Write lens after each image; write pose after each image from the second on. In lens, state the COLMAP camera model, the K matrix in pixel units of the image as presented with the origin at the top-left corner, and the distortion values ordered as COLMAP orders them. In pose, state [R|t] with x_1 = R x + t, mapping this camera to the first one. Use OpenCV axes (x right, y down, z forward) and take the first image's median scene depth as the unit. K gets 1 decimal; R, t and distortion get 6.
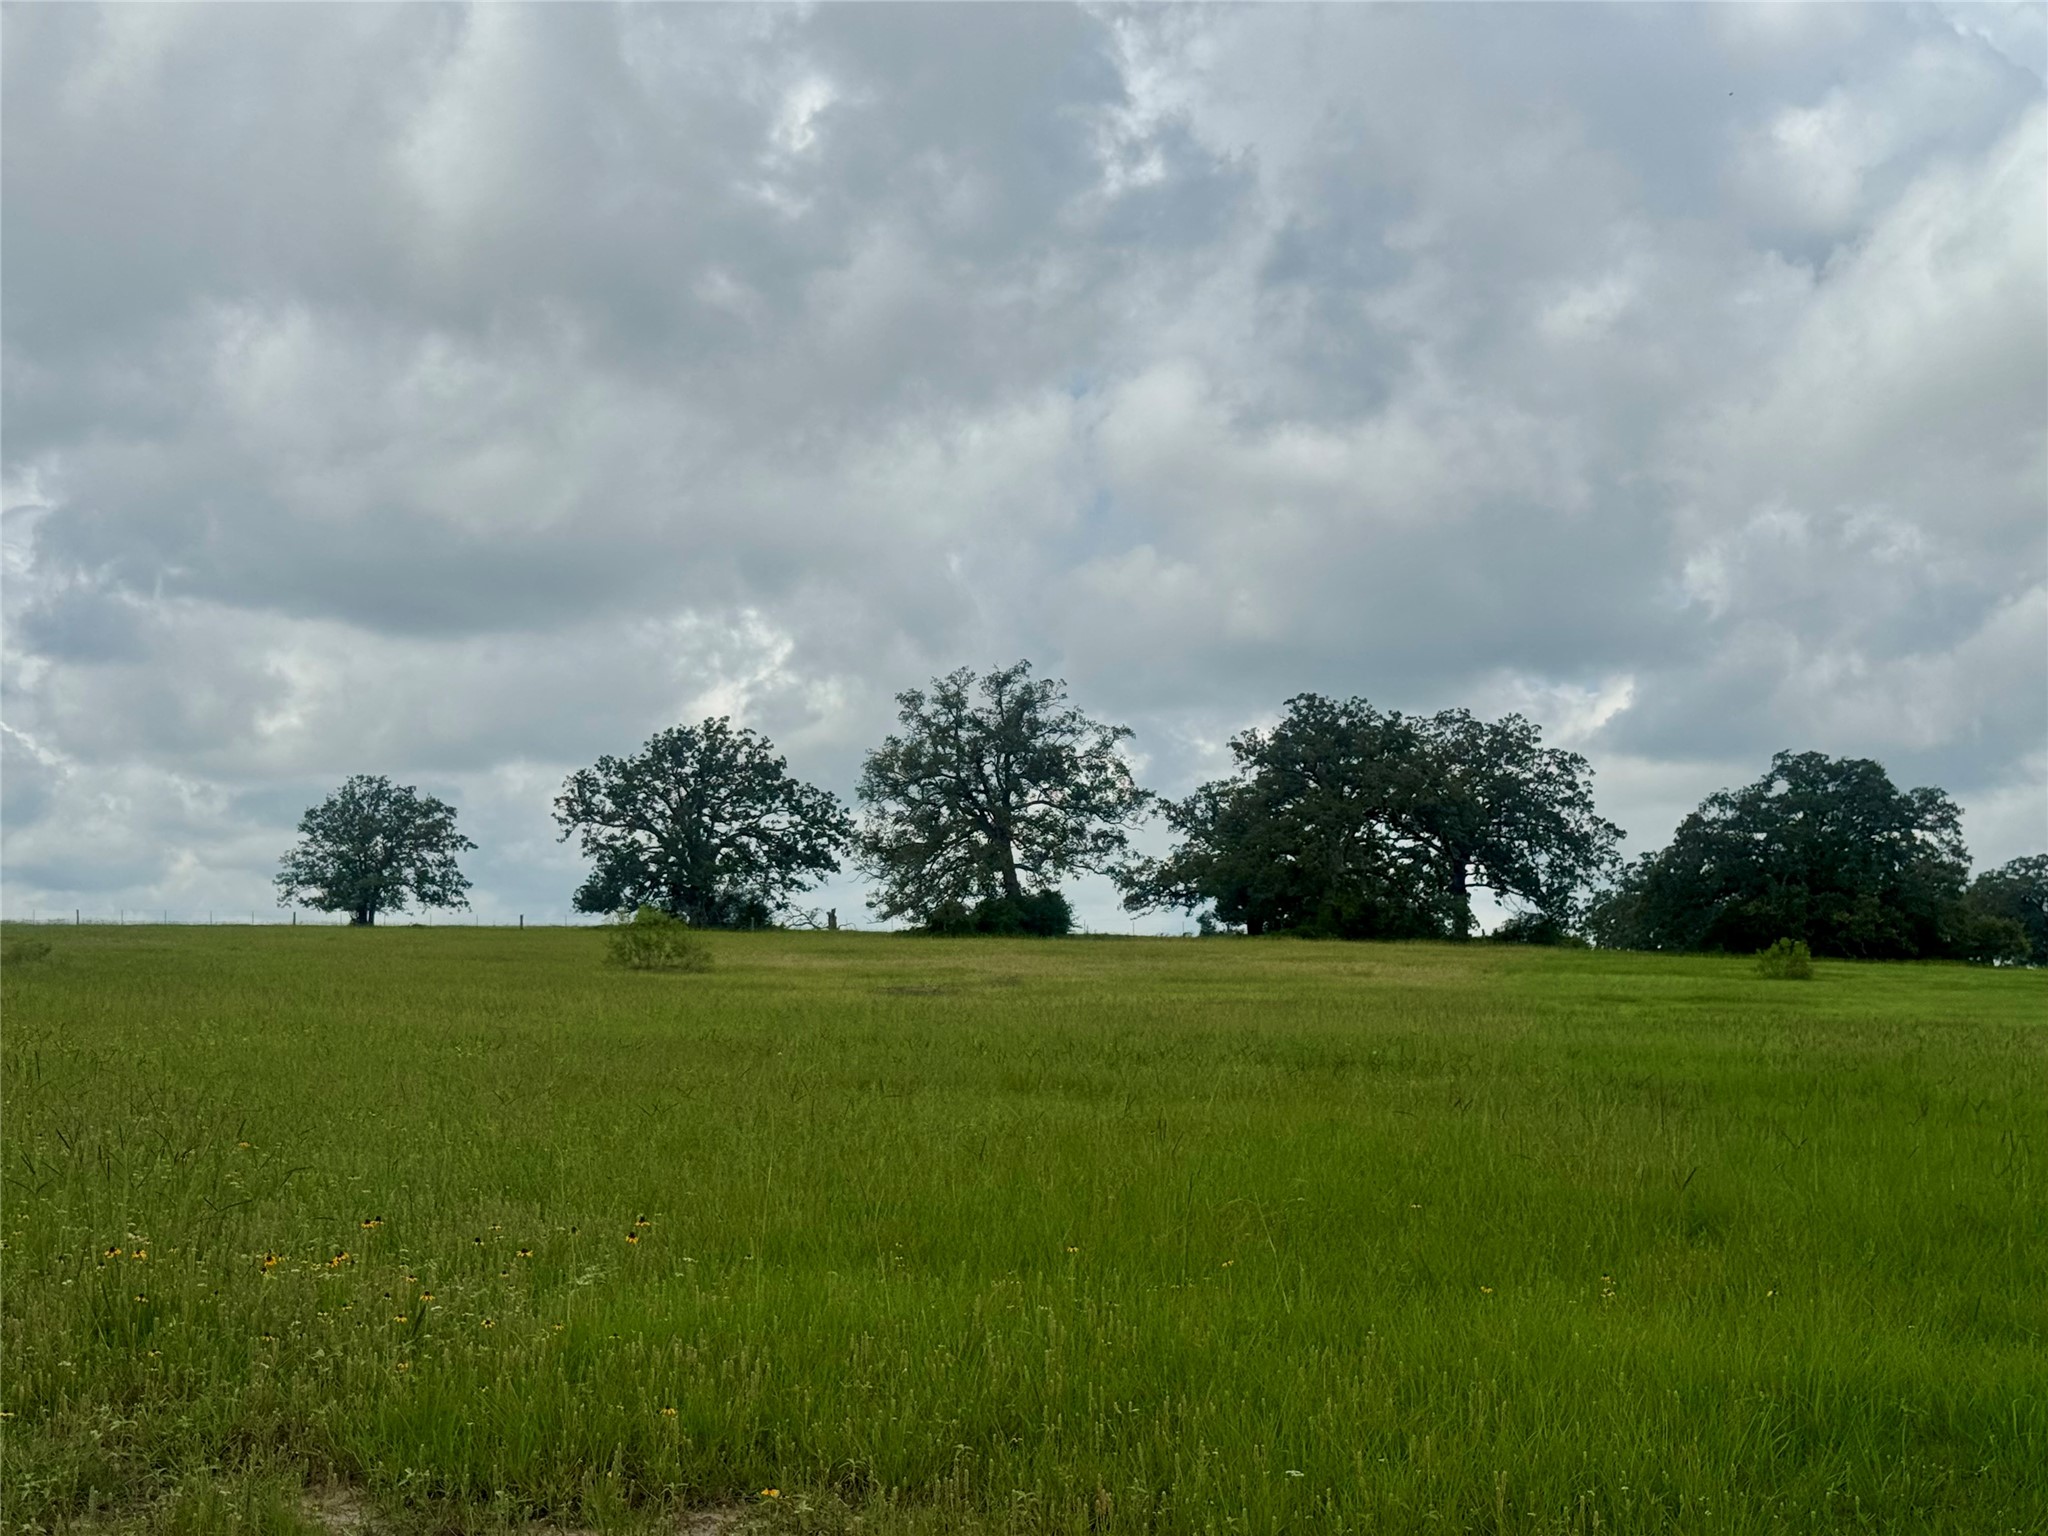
lens RADIAL K [[3533.8, 0, 1039.8], [0, 3533.8, 756.6], [0, 0, 1]] dist [0.220879, 0.000000]
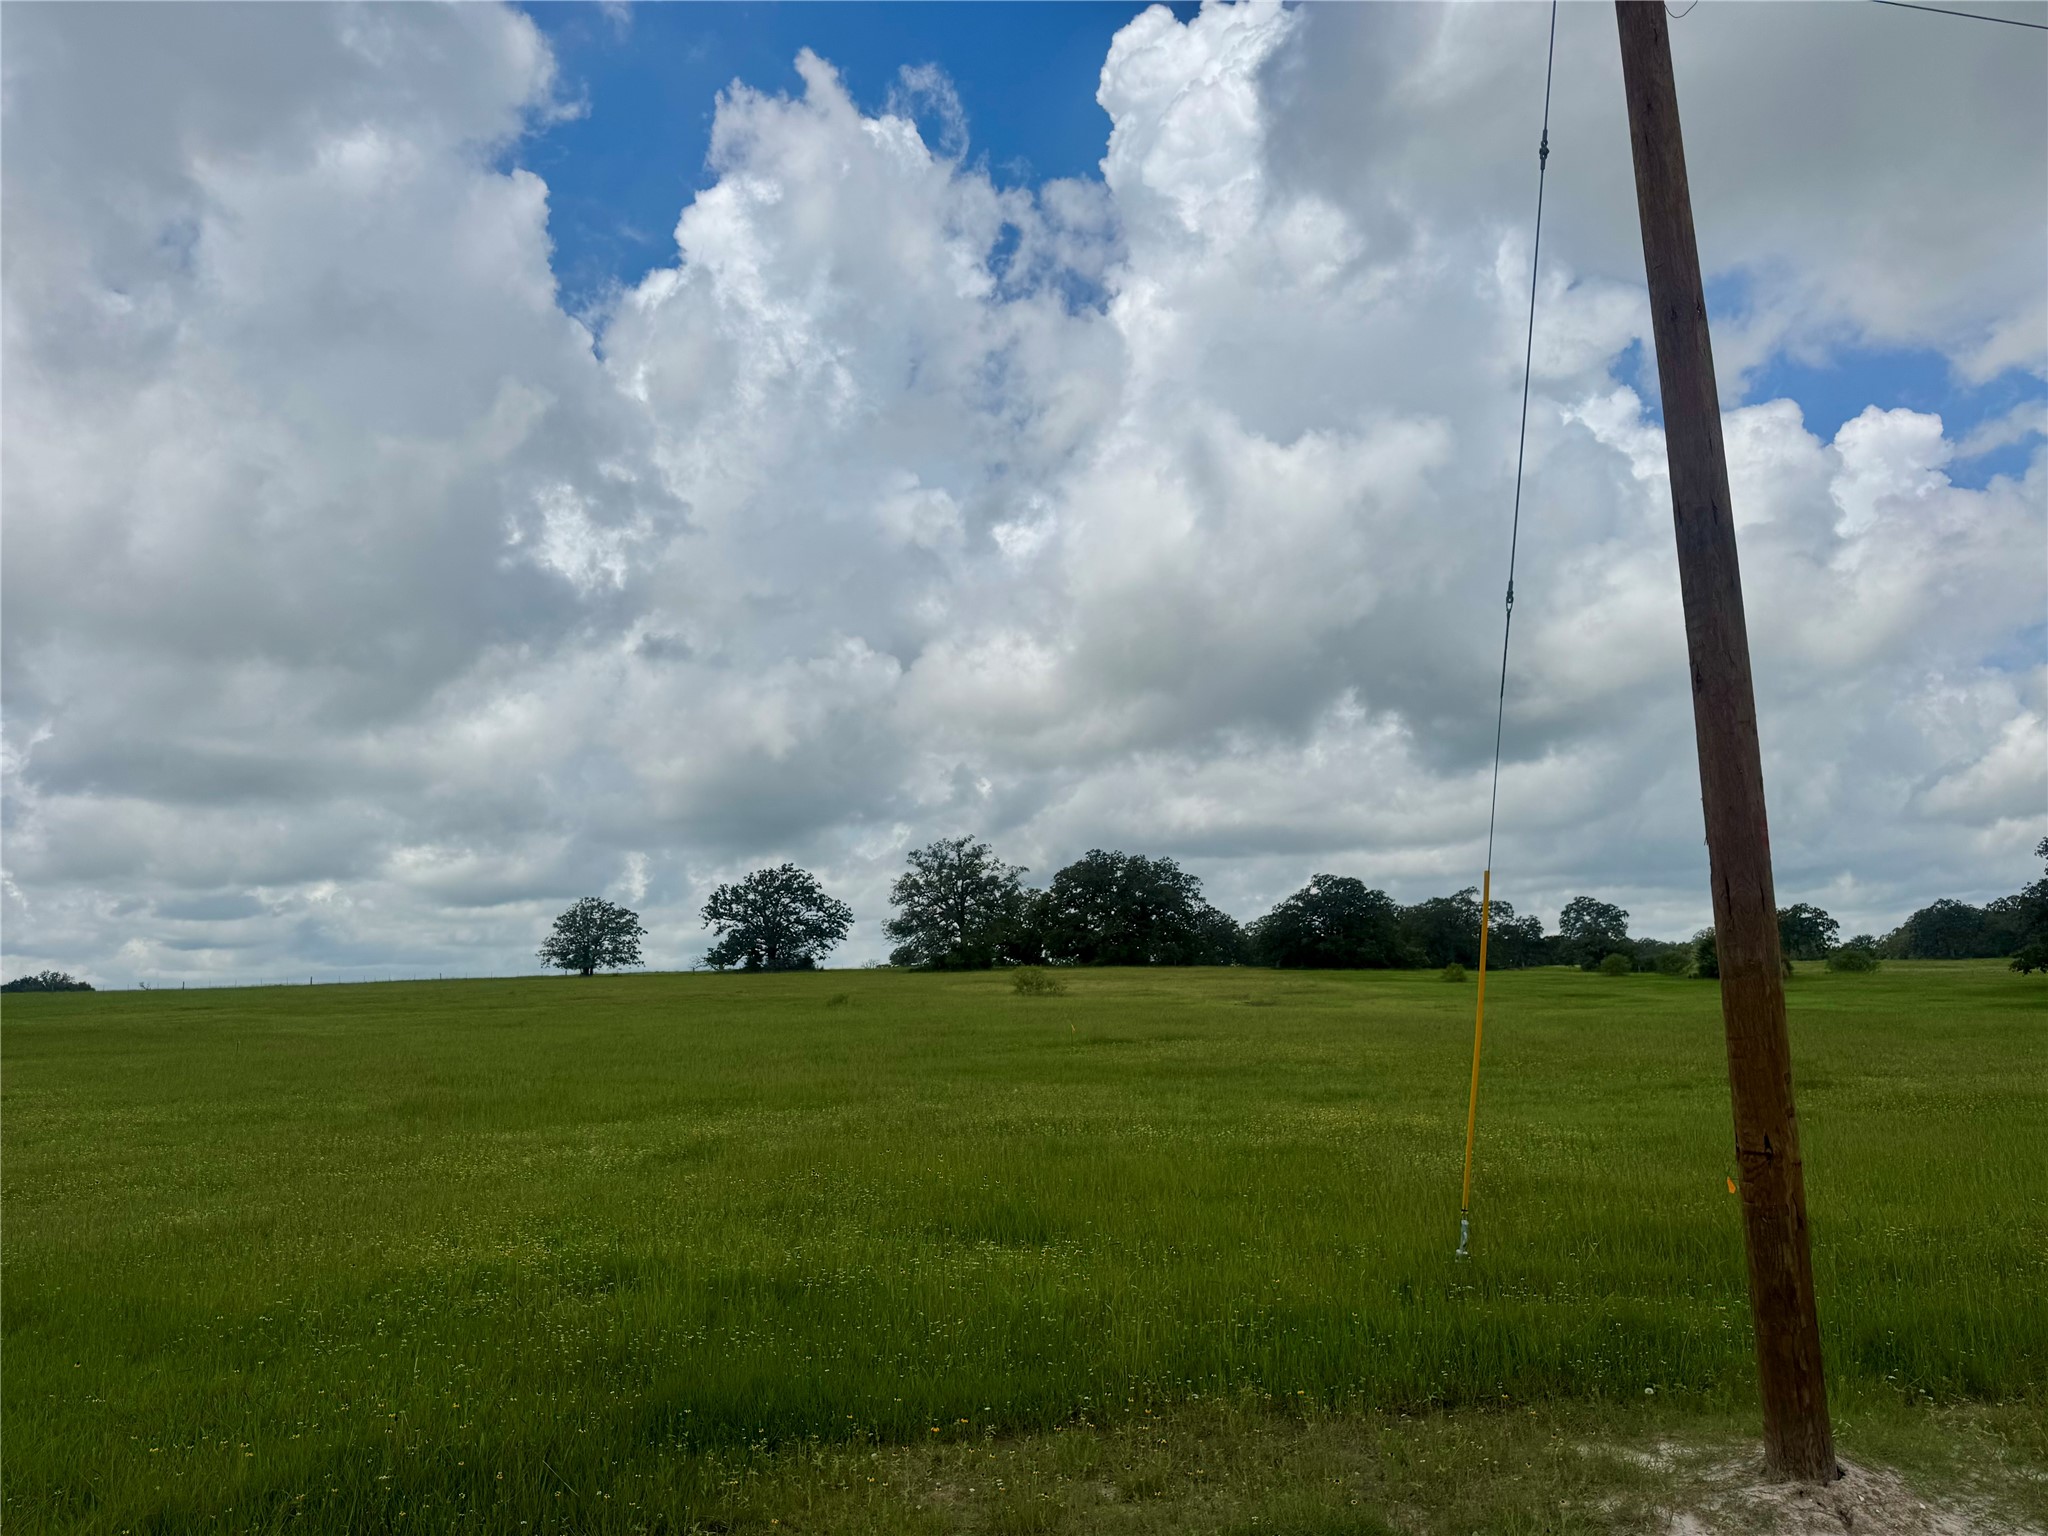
lens RADIAL K [[1663.1, 0, 1044.8], [0, 1663.1, 756.9], [0, 0, 1]] dist [0.136817, -0.088371]
pose [[0.952814, 0.007405, 0.303463, -0.241119], [0.013642, 0.997648, -0.067177, -0.006225], [-0.303247, 0.068147, 0.950472, 0.052525]]
